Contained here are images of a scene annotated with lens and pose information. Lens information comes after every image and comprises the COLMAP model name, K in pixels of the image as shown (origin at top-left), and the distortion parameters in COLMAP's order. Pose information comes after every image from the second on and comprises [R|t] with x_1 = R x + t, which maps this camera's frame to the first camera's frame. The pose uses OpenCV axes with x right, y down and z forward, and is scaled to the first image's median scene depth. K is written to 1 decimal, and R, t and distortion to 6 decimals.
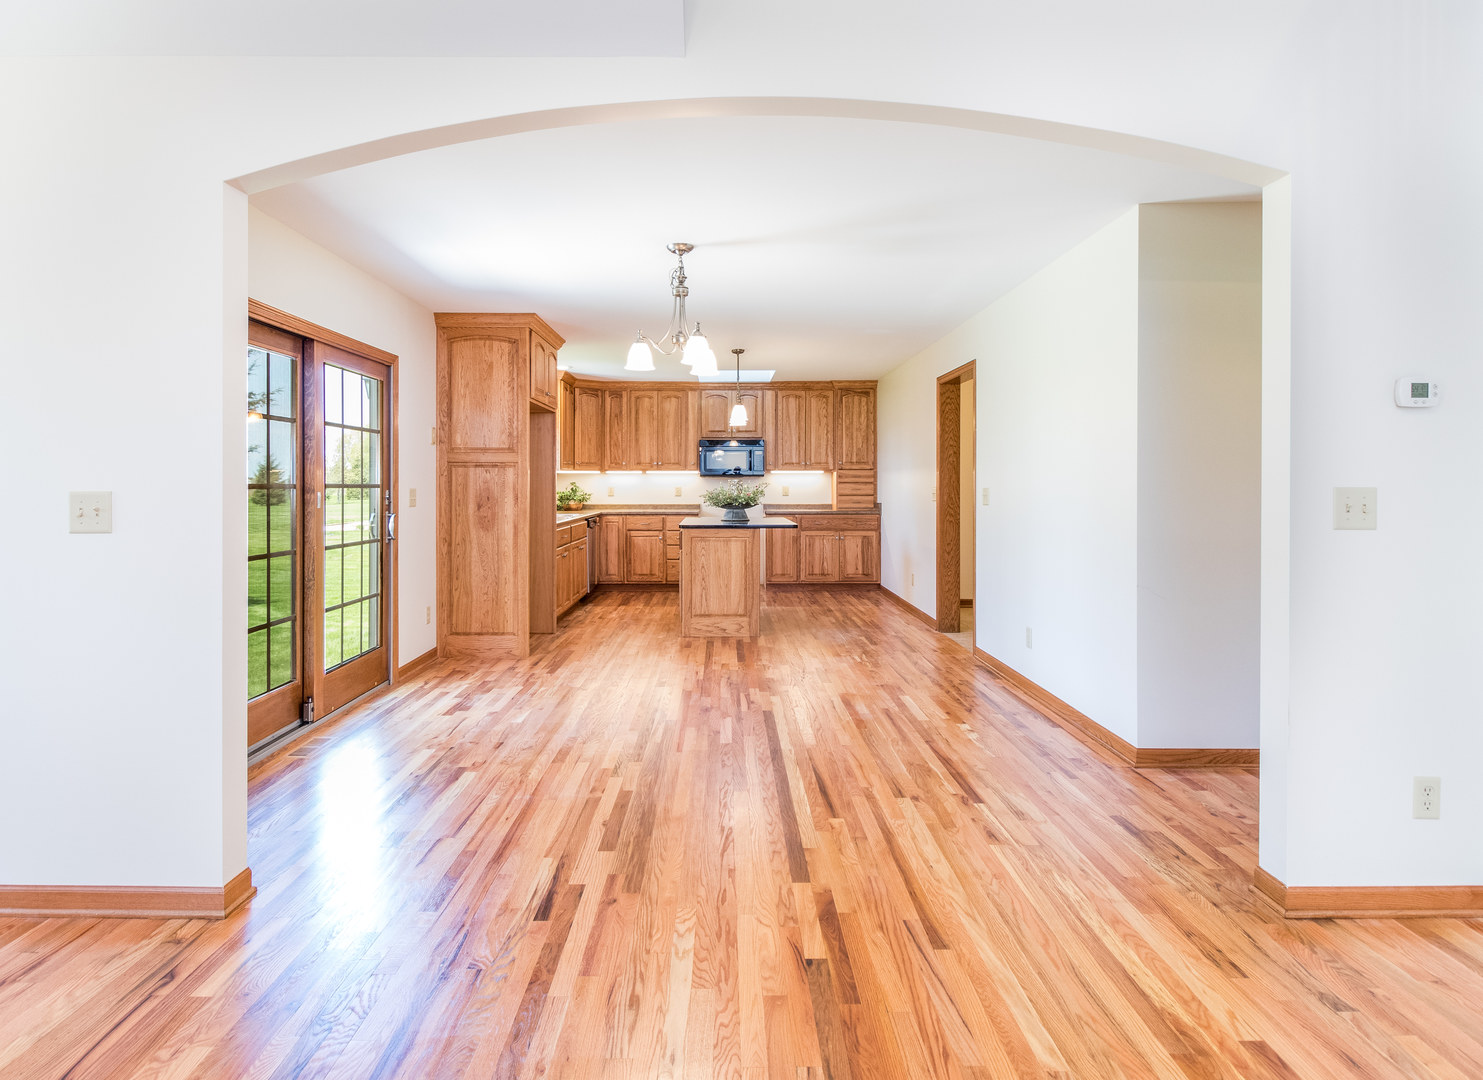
lens RADIAL K [[815.1, 0, 723.0], [0, 815.1, 487.7], [0, 0, 1]] dist [0.001751, 0.000044]
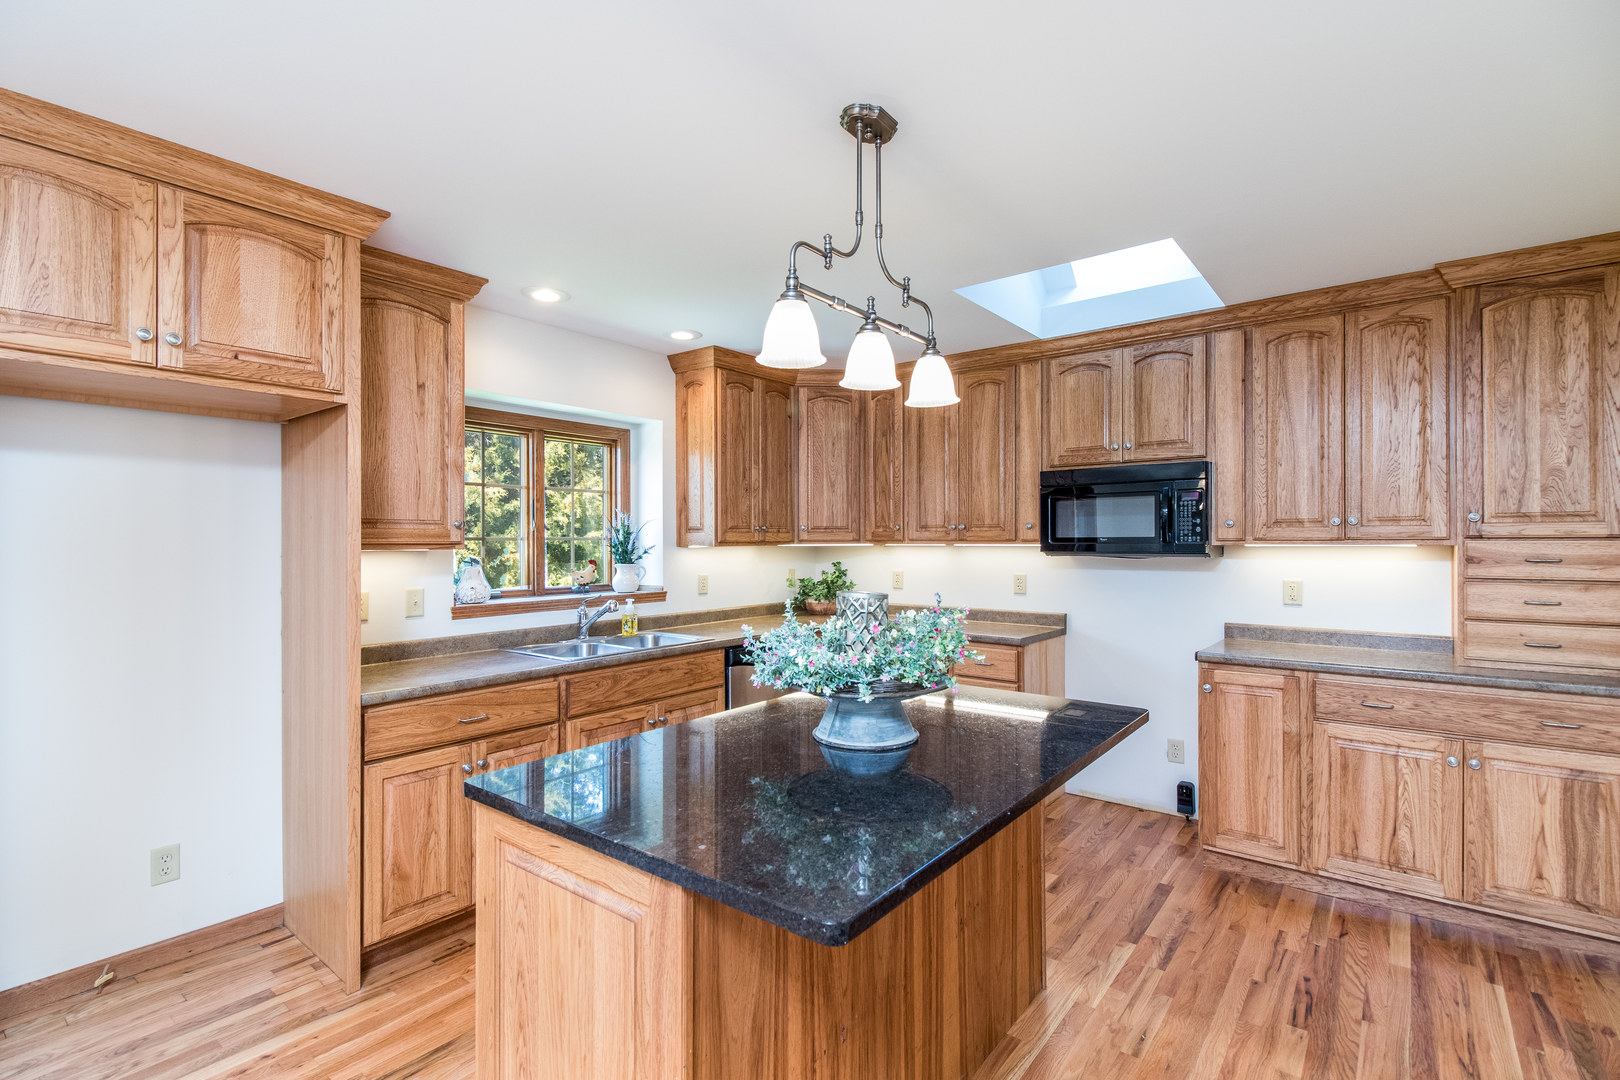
lens RADIAL K [[749.5, 0, 810.0], [0, 749.5, 540.0], [0, 0, 1]] dist [0.027611, -0.016306]
pose [[0.785078, -0.002543, -0.619392, 0.124359], [-0.001335, 0.999982, -0.005798, -0.019659], [0.619396, 0.005378, 0.785060, 0.609100]]
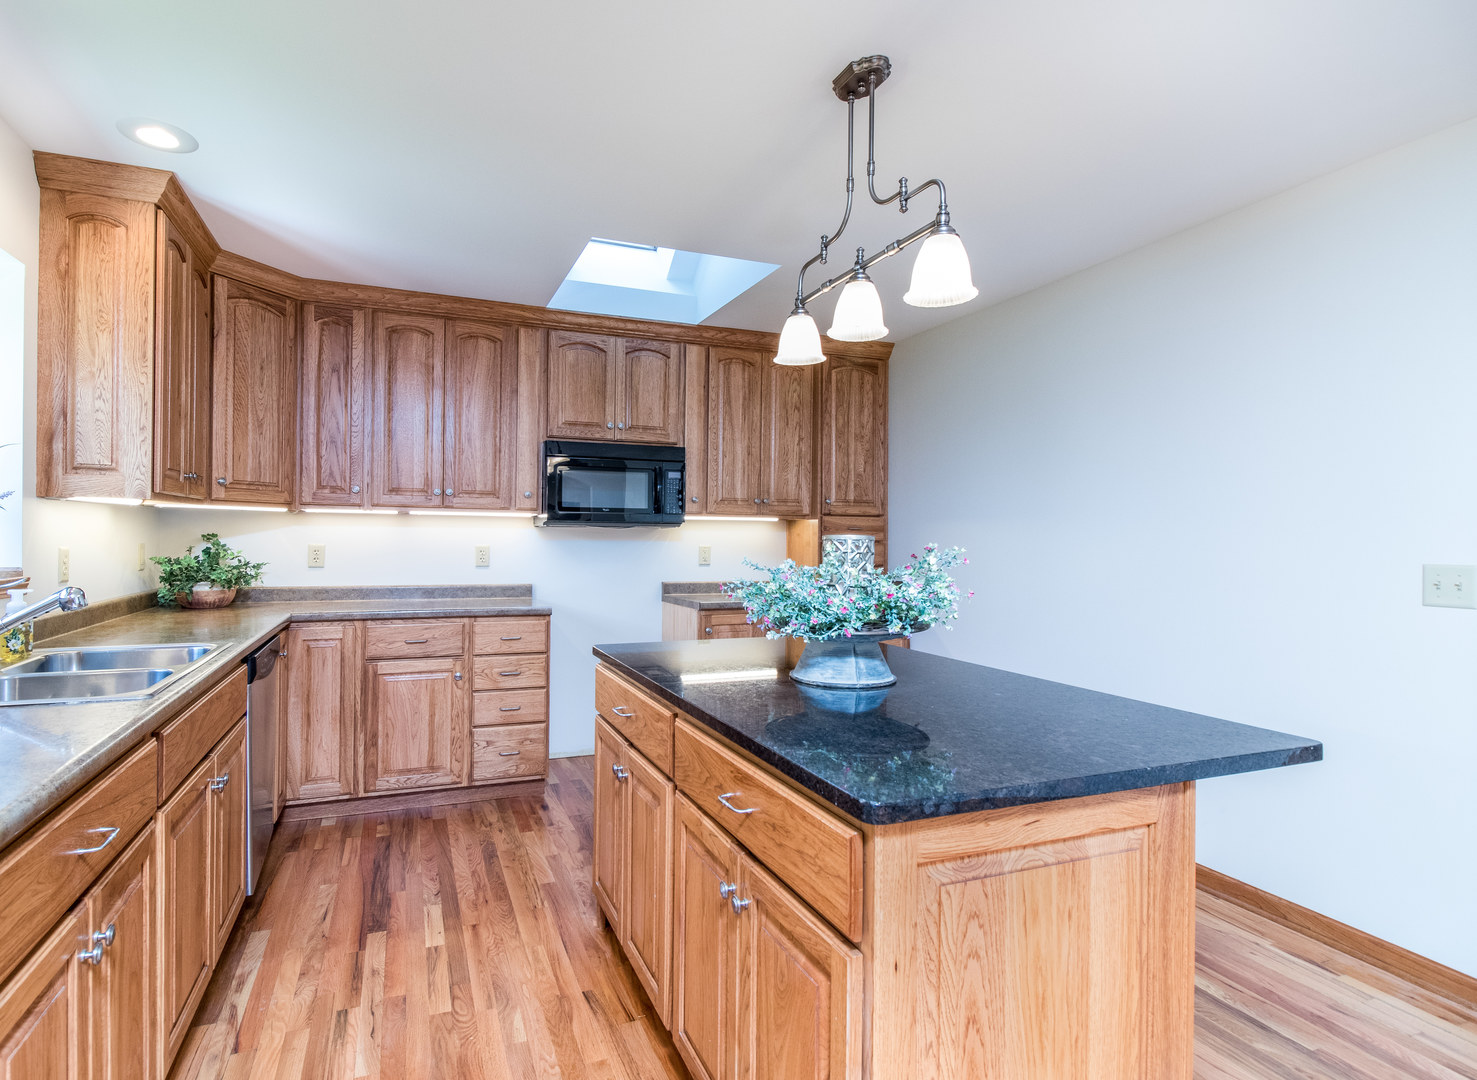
lens RADIAL K [[747.7, 0, 685.7], [0, 747.7, 539.0], [0, 0, 1]] dist [0.012007, 0.000028]
pose [[0.936648, 0.008724, 0.350164, -0.099259], [-0.008259, 0.999962, -0.002820, -0.005439], [-0.350176, -0.000250, 0.936684, 0.600926]]
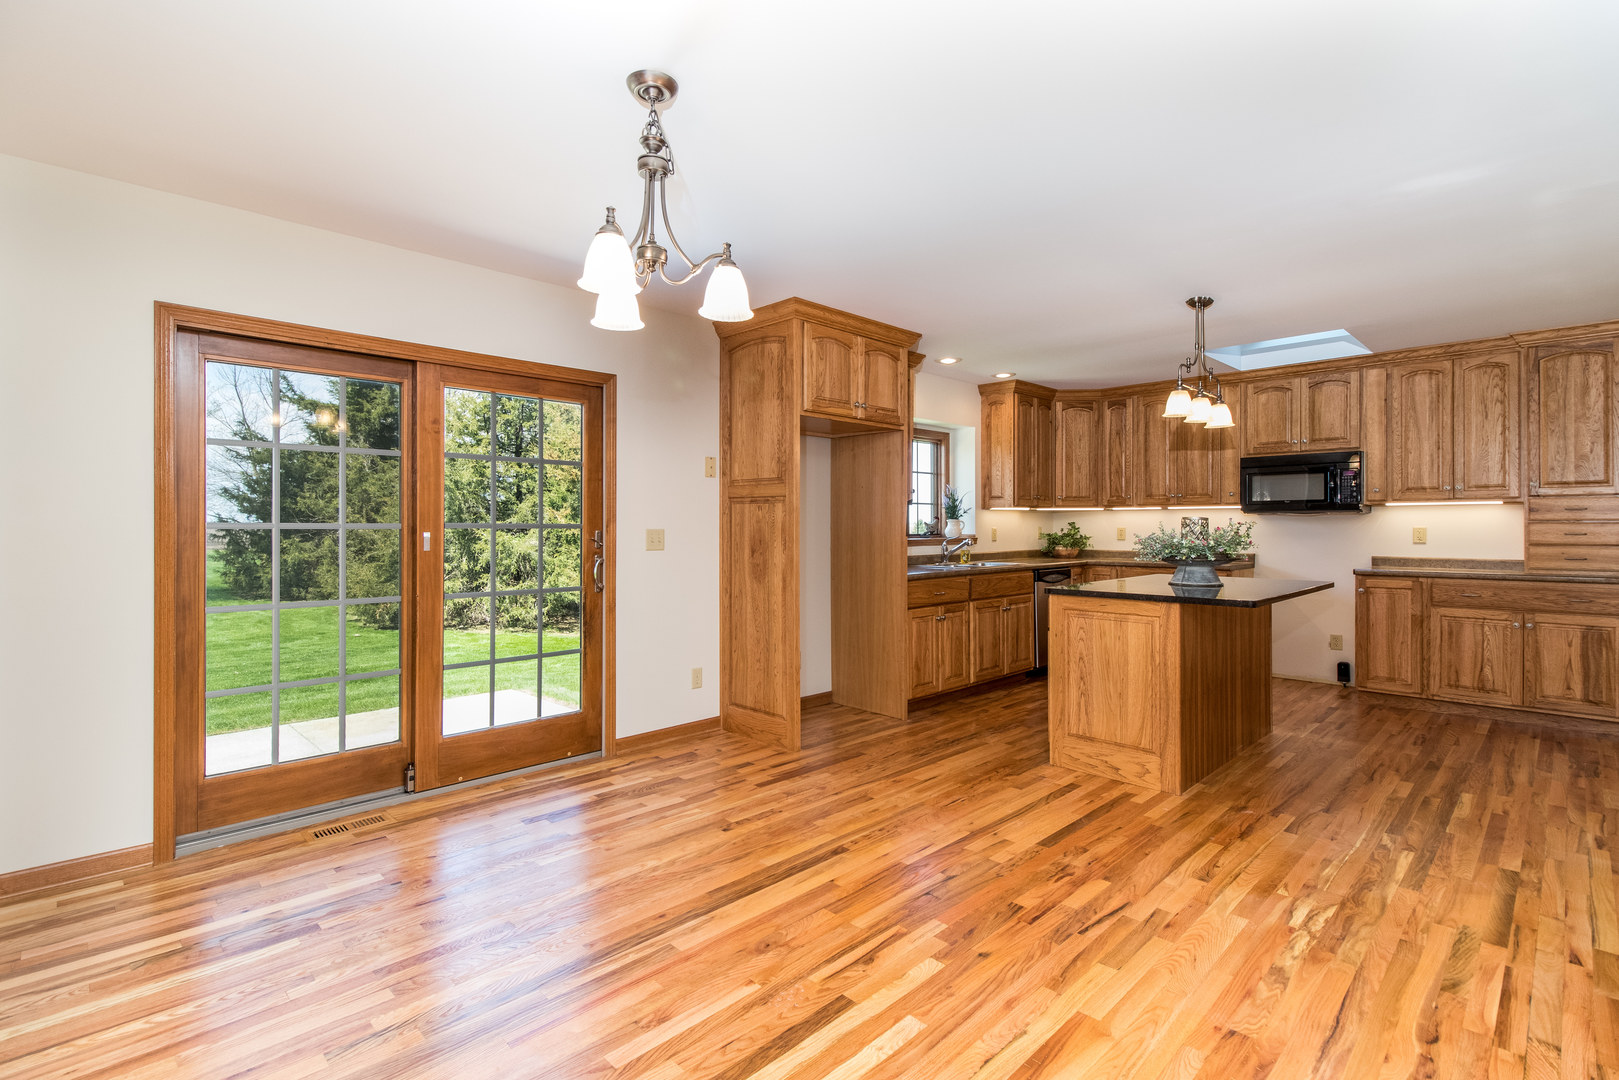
lens RADIAL K [[753.8, 0, 807.7], [0, 753.8, 523.4], [0, 0, 1]] dist [0.024144, -0.016274]
pose [[0.702955, -0.001494, -0.711233, 0.164262], [-0.003389, 0.999979, -0.005451, -0.000568], [0.711226, 0.006242, 0.702936, 0.312476]]
